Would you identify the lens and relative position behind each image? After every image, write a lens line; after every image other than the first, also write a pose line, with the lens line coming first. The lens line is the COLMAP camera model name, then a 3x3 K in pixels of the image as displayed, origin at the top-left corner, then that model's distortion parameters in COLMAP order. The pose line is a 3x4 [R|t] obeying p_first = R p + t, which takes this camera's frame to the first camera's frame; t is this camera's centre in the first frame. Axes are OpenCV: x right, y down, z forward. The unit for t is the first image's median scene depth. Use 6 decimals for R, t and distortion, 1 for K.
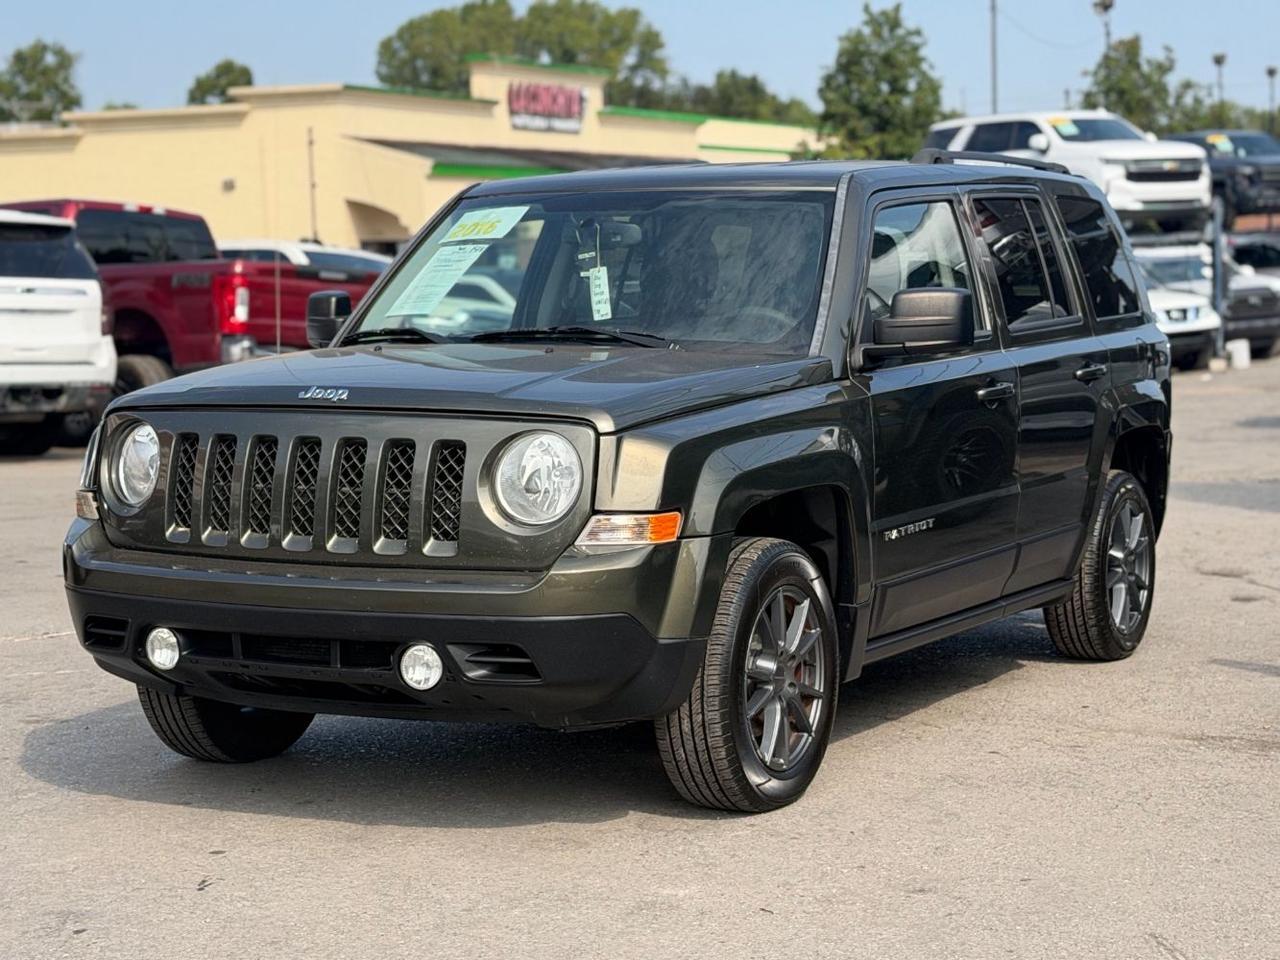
lens RADIAL K [[2641.7, 0, 640.0], [0, 2641.7, 480.0], [0, 0, 1]] dist [0.136593, 0.217902]
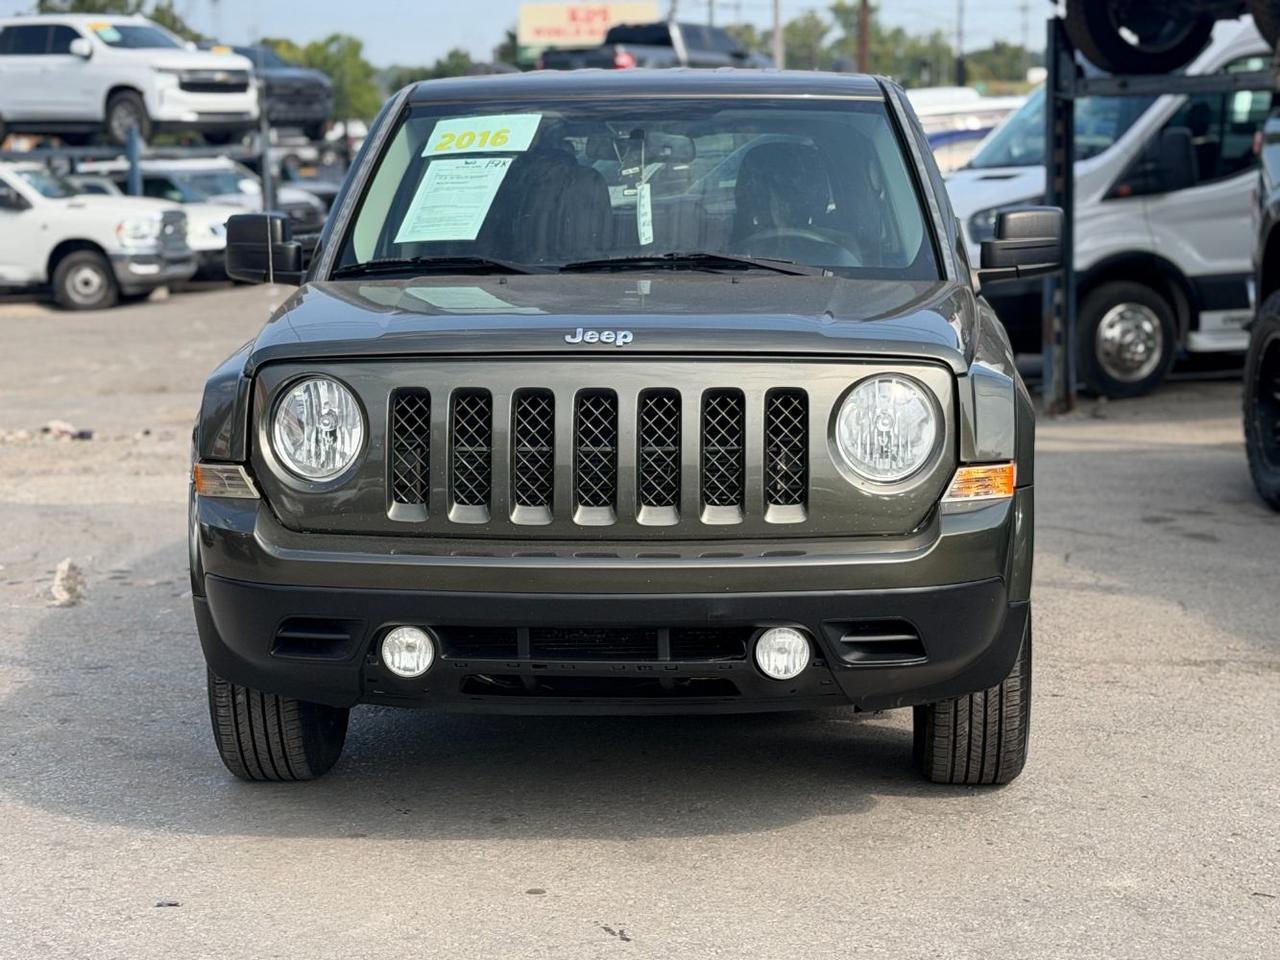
lens RADIAL K [[2641.7, 0, 640.0], [0, 2641.7, 480.0], [0, 0, 1]] dist [0.136593, 0.217902]
pose [[0.904470, -0.046818, 0.423961, -0.438040], [0.032848, 0.998651, 0.040205, -0.019379], [-0.425272, -0.022438, 0.904788, 0.220034]]
